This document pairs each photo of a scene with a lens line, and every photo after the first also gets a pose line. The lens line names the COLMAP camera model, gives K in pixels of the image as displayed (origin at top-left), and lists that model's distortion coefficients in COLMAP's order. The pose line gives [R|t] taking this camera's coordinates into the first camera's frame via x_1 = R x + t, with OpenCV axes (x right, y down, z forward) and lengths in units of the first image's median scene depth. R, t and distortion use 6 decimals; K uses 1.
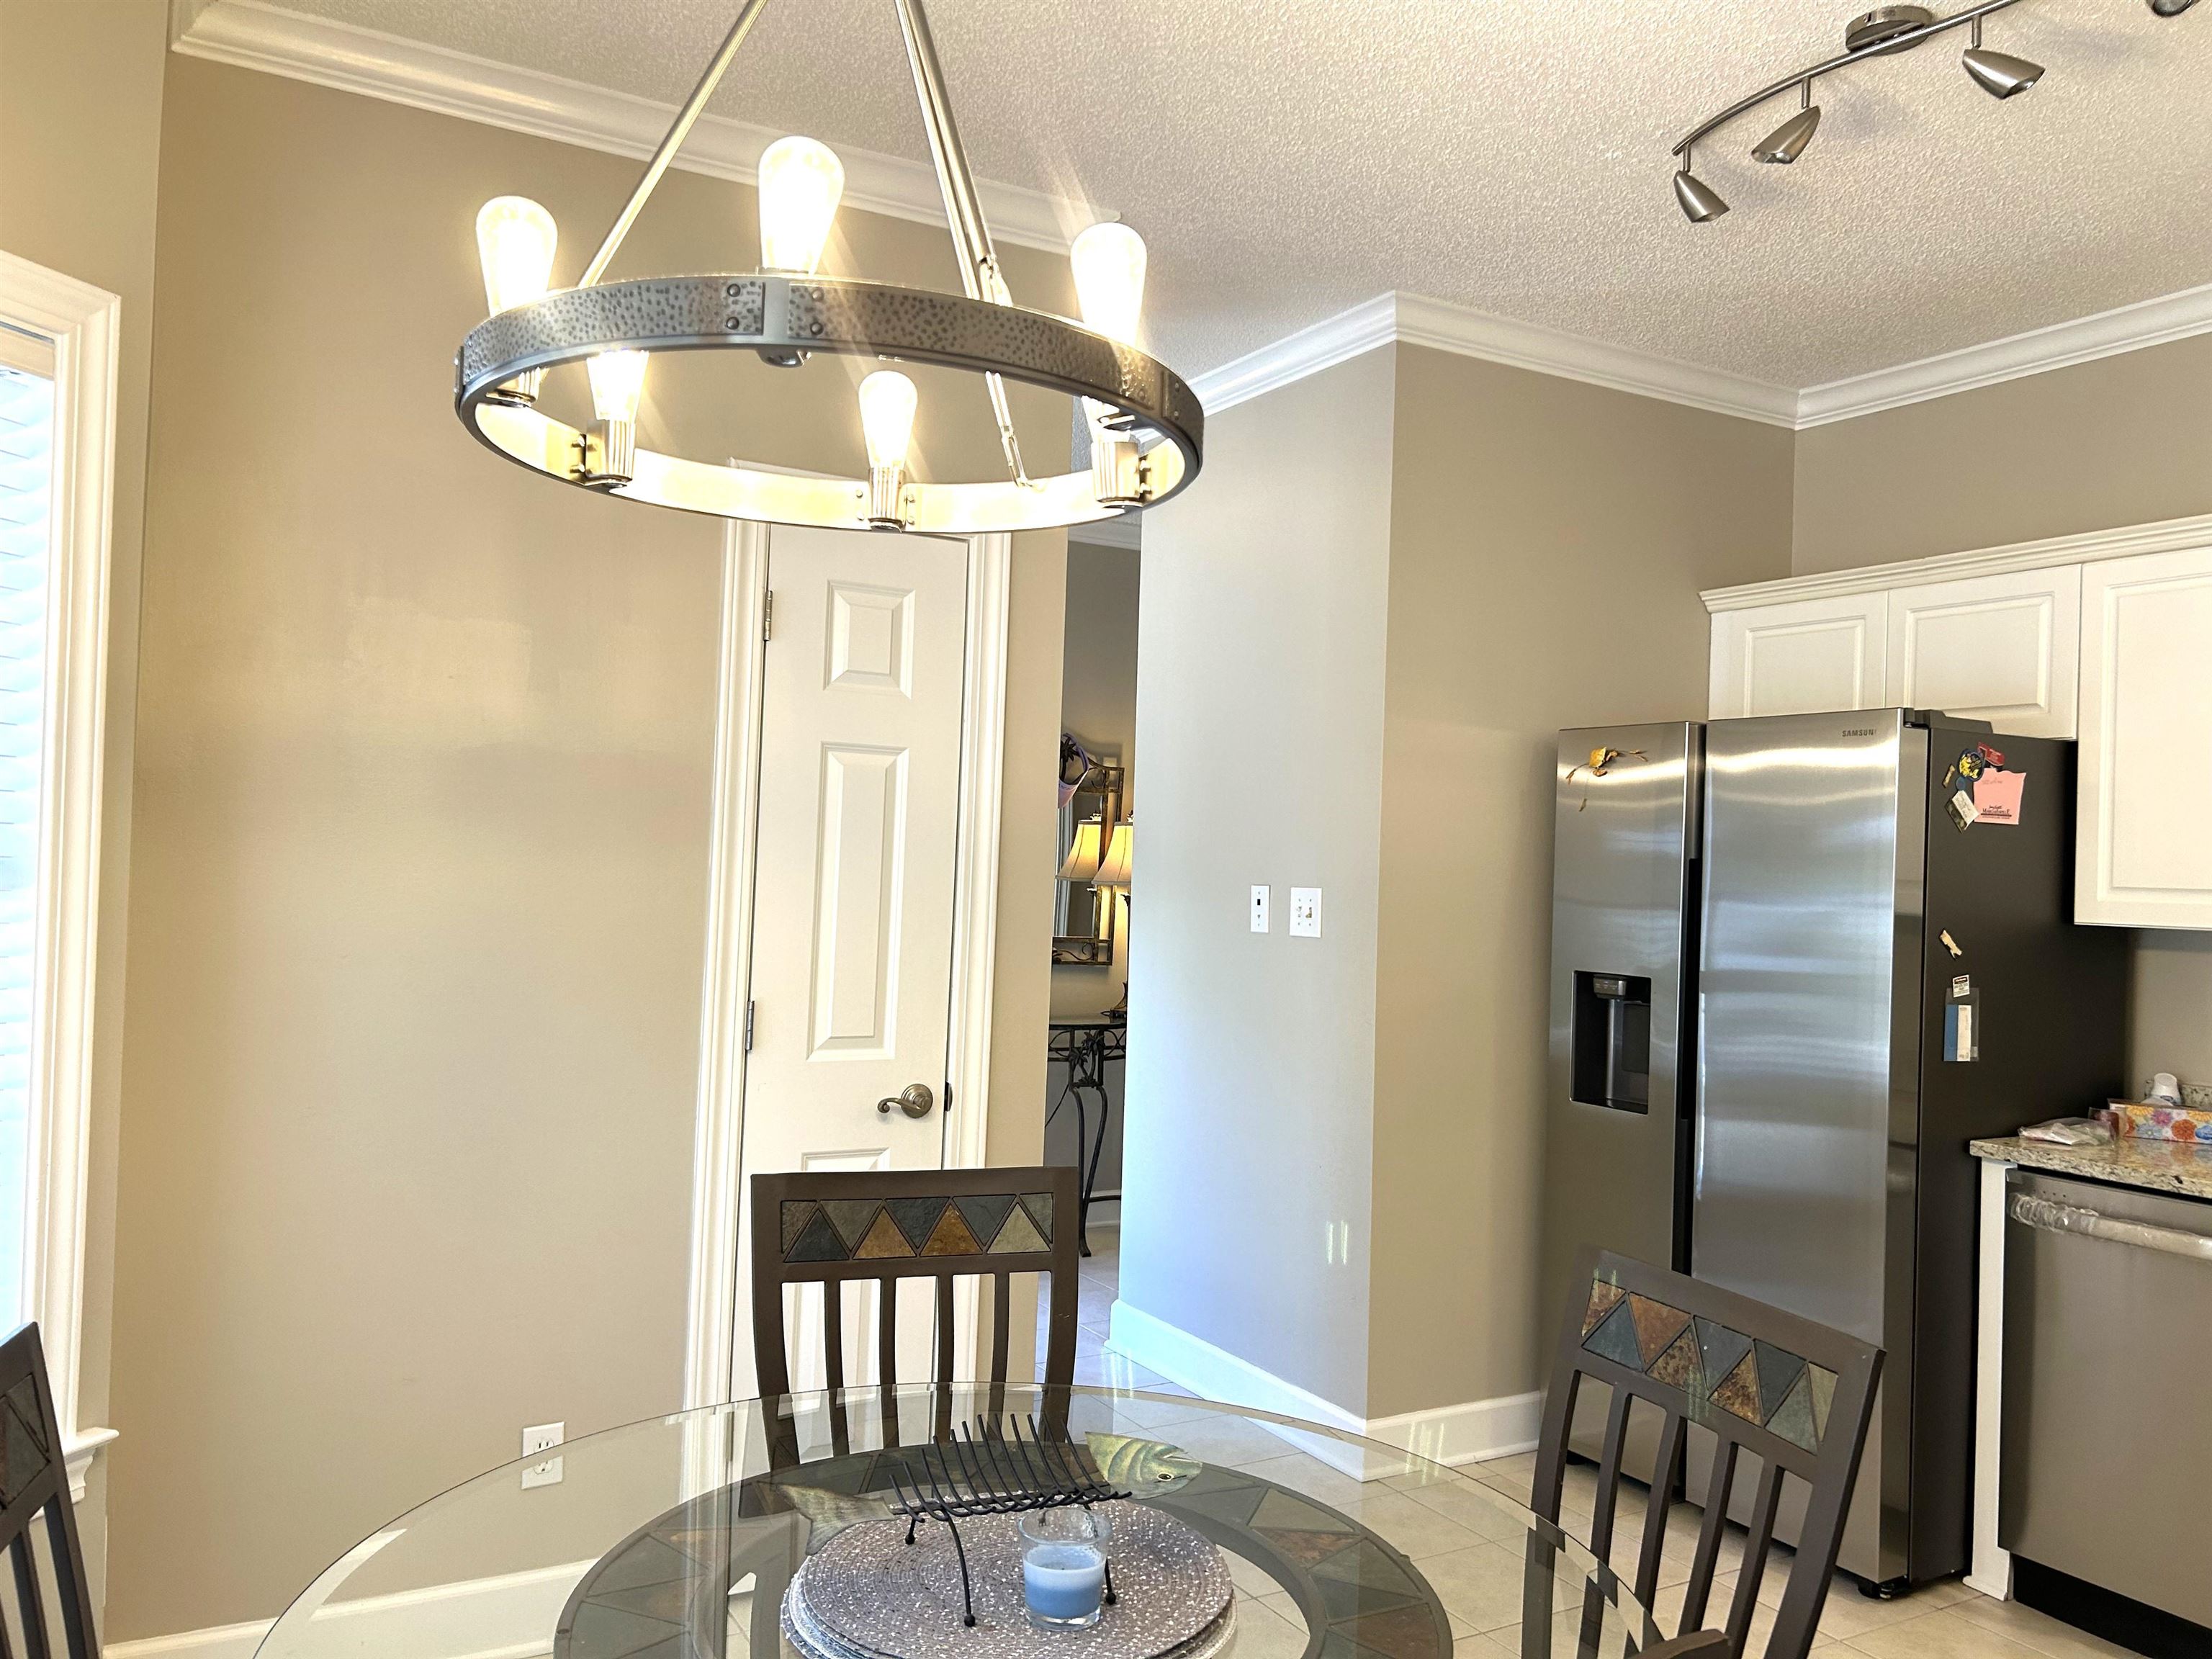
lens RADIAL K [[1665.1, 0, 1105.8], [0, 1665.1, 830.8], [0, 0, 1]] dist [0.055802, -0.069071]
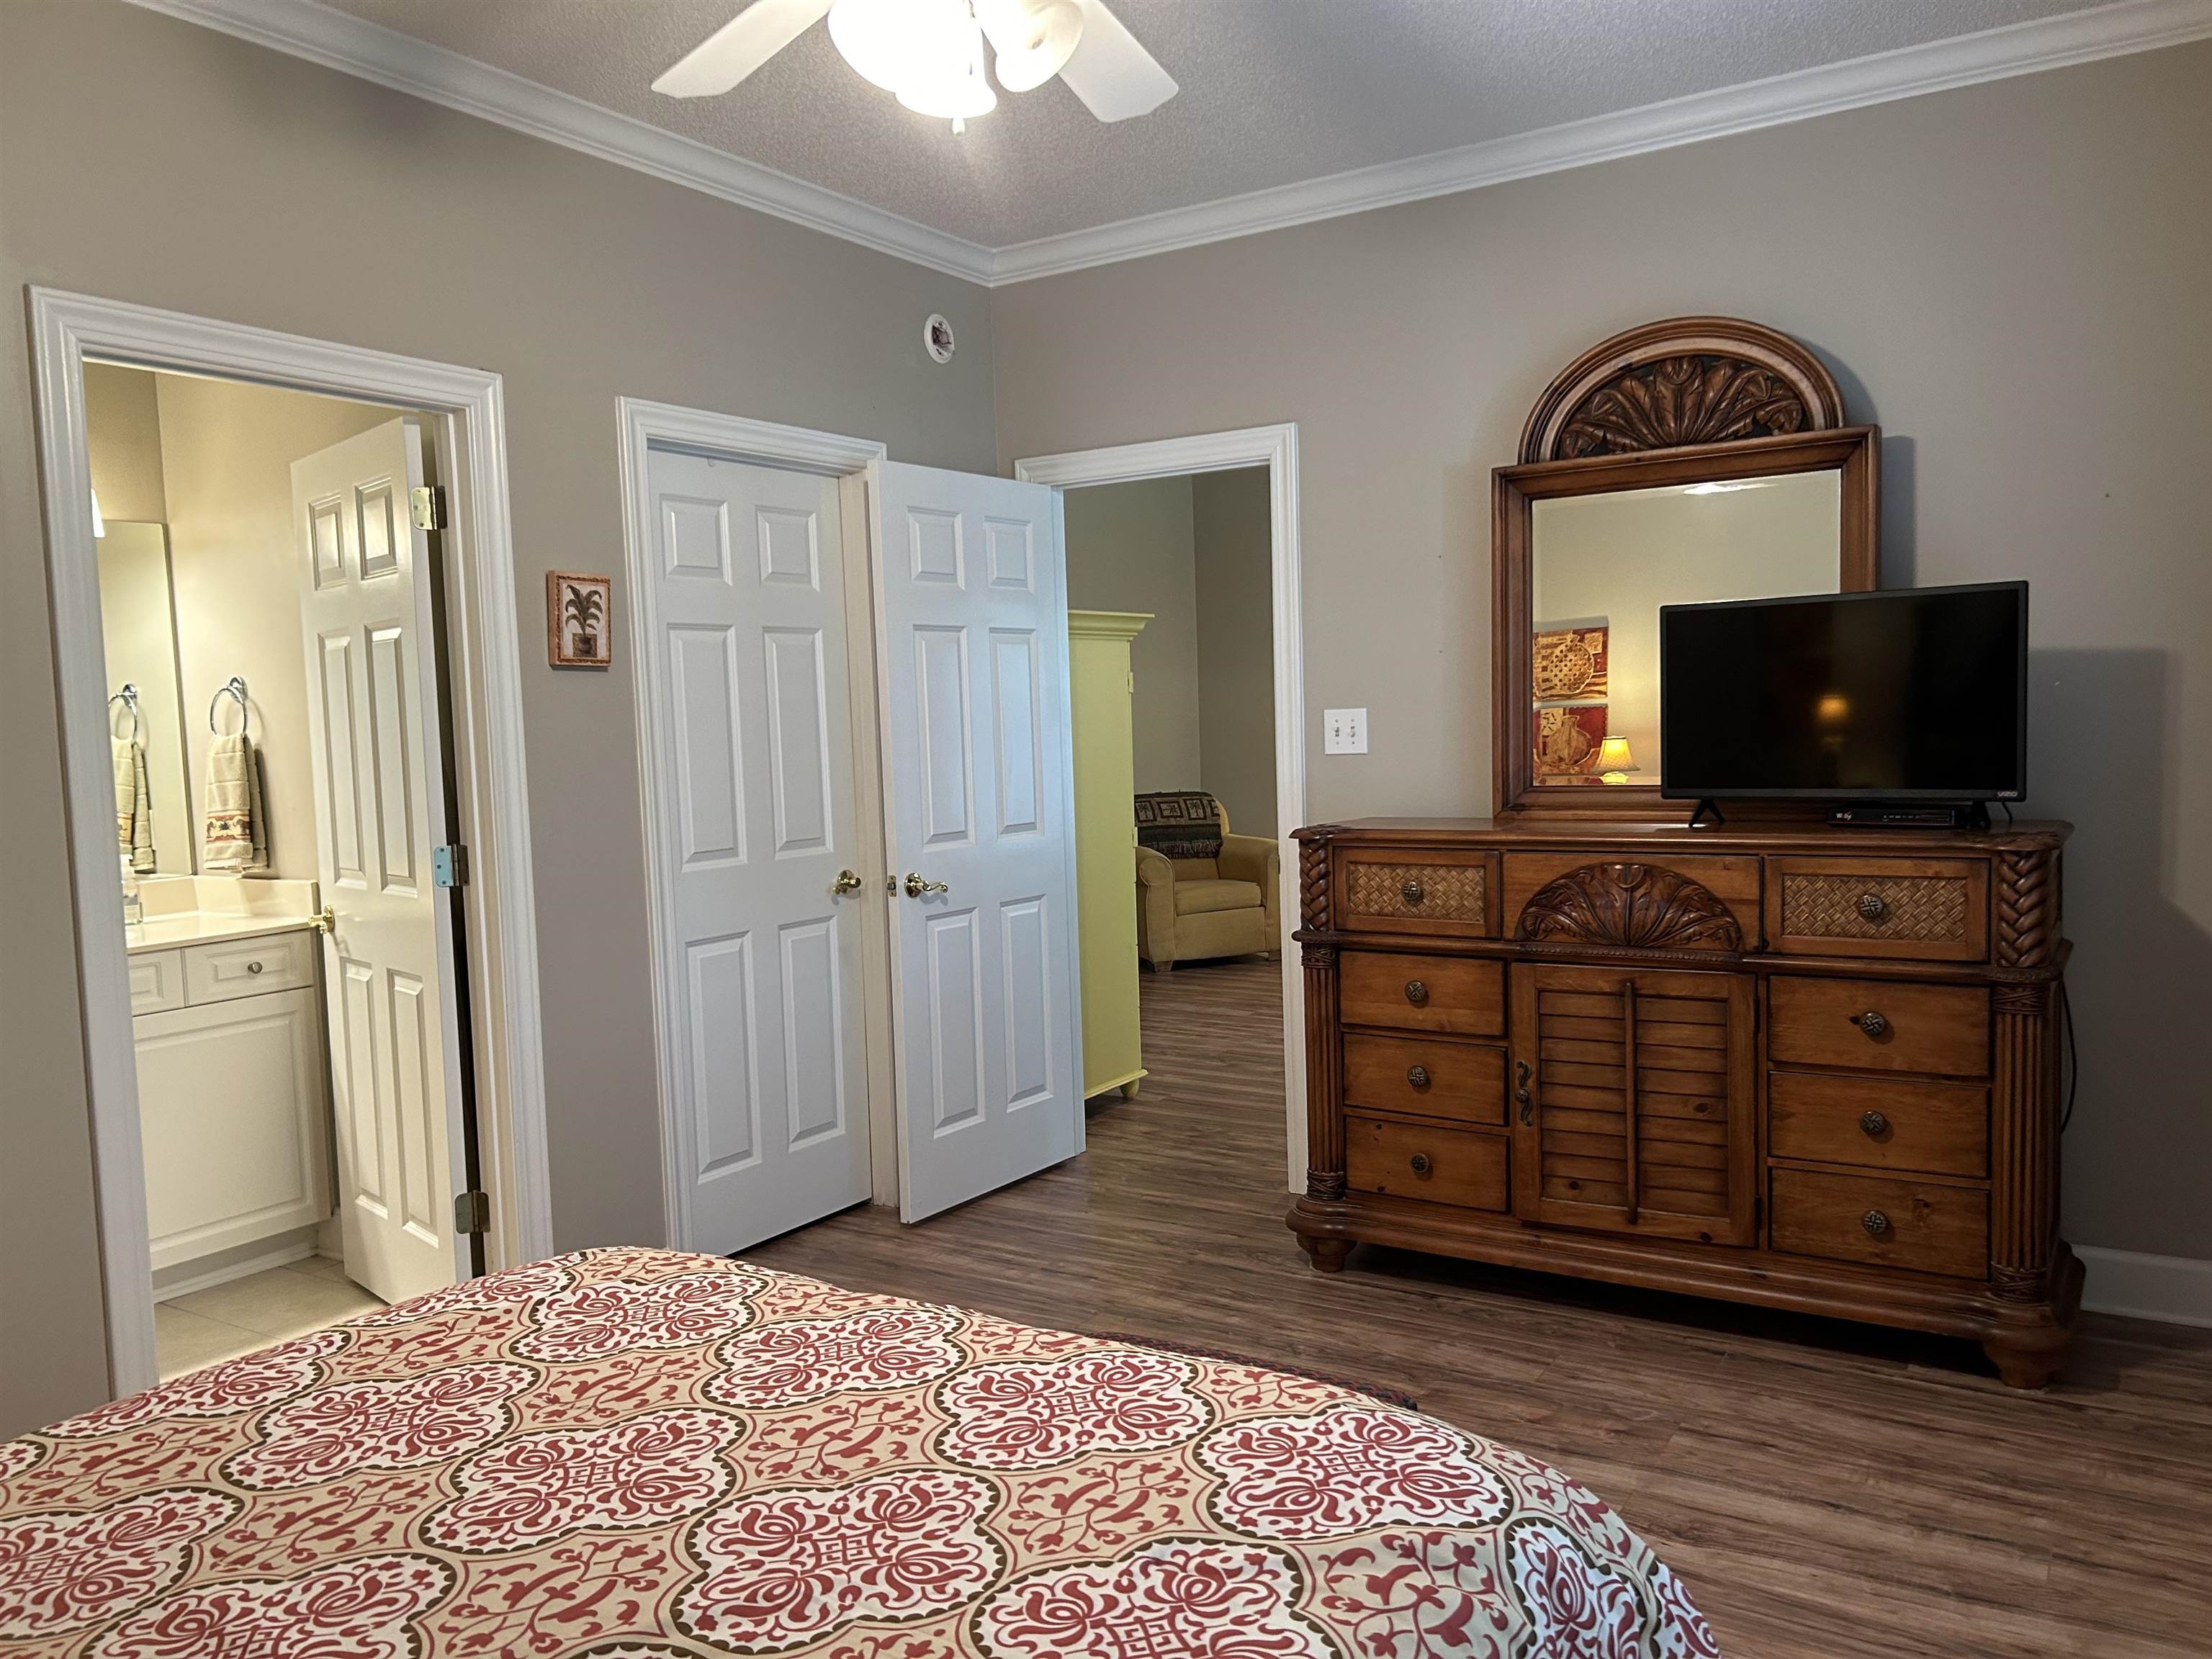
lens RADIAL K [[1665.1, 0, 1104.8], [0, 1665.1, 830.4], [0, 0, 1]] dist [0.055802, -0.069071]
pose [[0.885441, -0.091401, 0.455675, -0.466835], [0.045242, 0.992765, 0.111222, -0.023188], [-0.462545, -0.077865, 0.883170, -0.284776]]
